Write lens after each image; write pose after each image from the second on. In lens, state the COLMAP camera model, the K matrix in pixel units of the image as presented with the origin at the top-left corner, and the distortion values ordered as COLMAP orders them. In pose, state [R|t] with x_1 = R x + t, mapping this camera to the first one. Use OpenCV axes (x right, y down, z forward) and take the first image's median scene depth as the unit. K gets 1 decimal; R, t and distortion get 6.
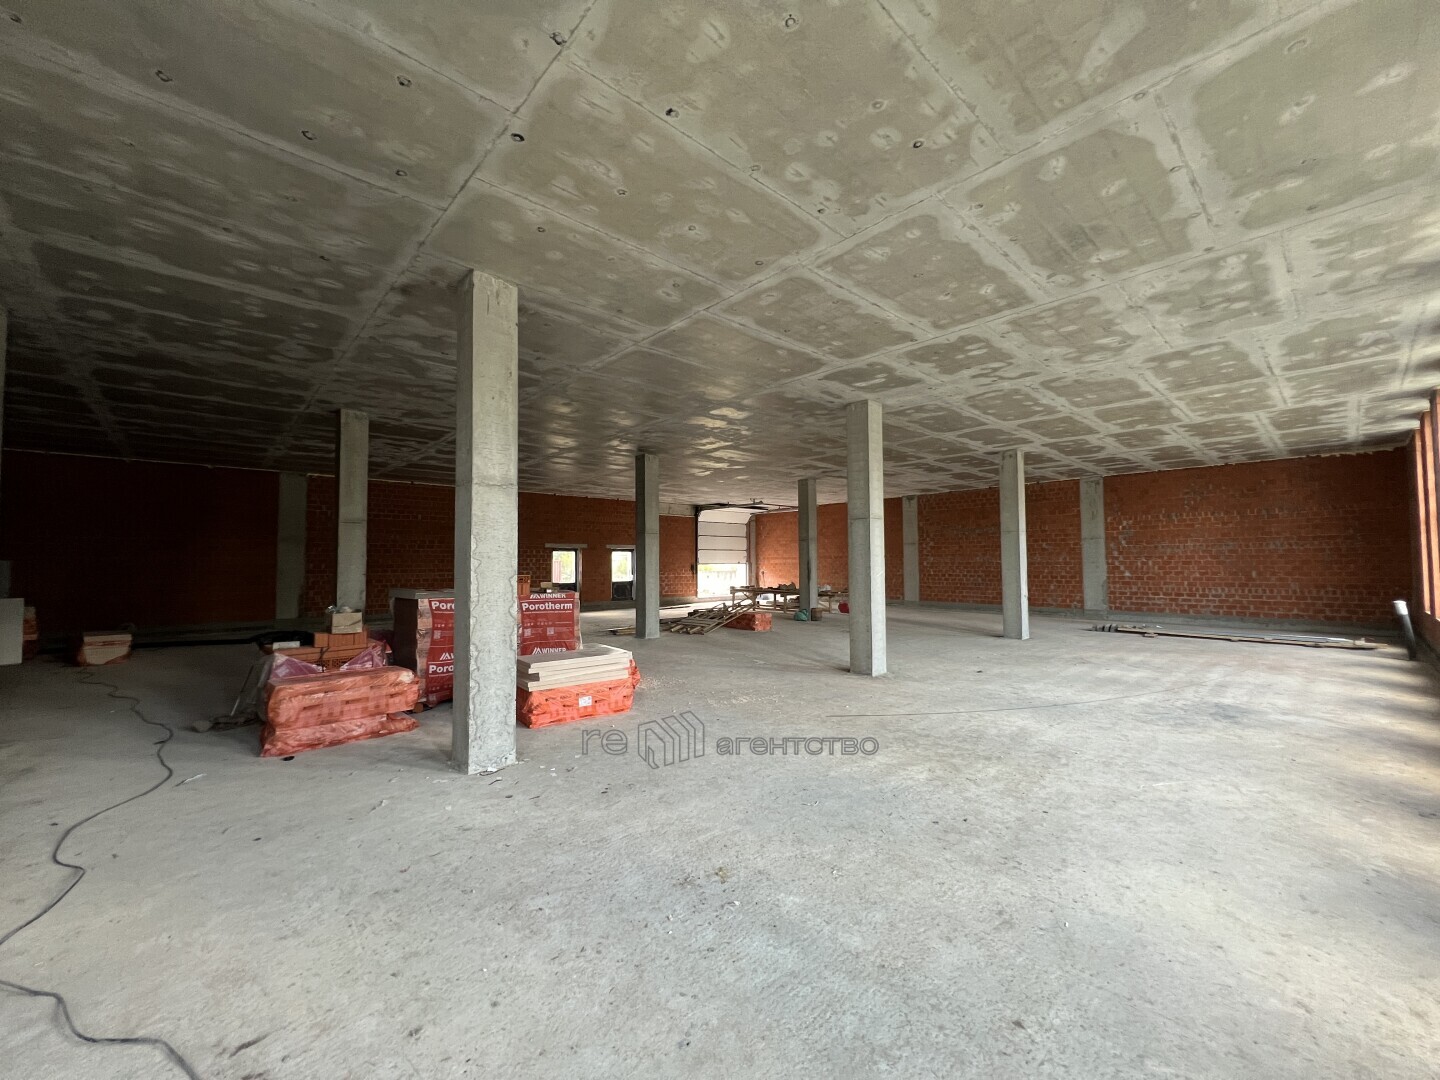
lens RADIAL K [[579.5, 0, 717.9], [0, 579.5, 538.0], [0, 0, 1]] dist [0.001536, -0.000204]
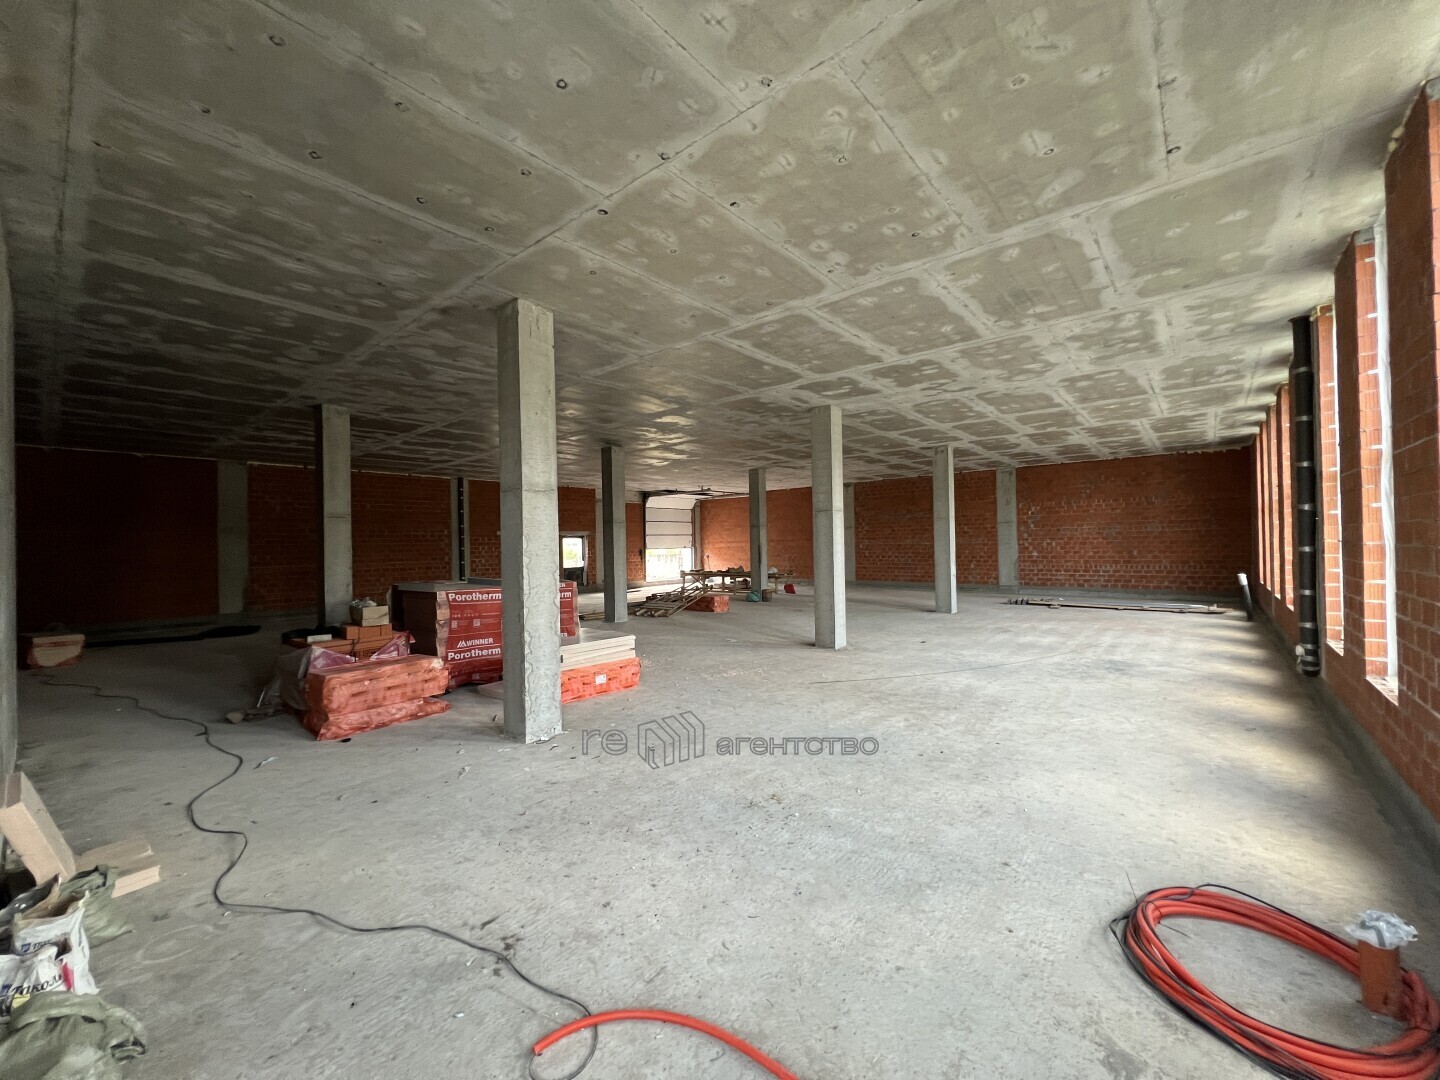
lens RADIAL K [[579.5, 0, 720.2], [0, 579.5, 538.3], [0, 0, 1]] dist [0.001536, -0.000204]
pose [[0.991730, -0.011498, 0.127826, -0.154492], [0.007364, 0.999436, 0.032766, -0.028660], [-0.128131, -0.031554, 0.991255, -0.146084]]
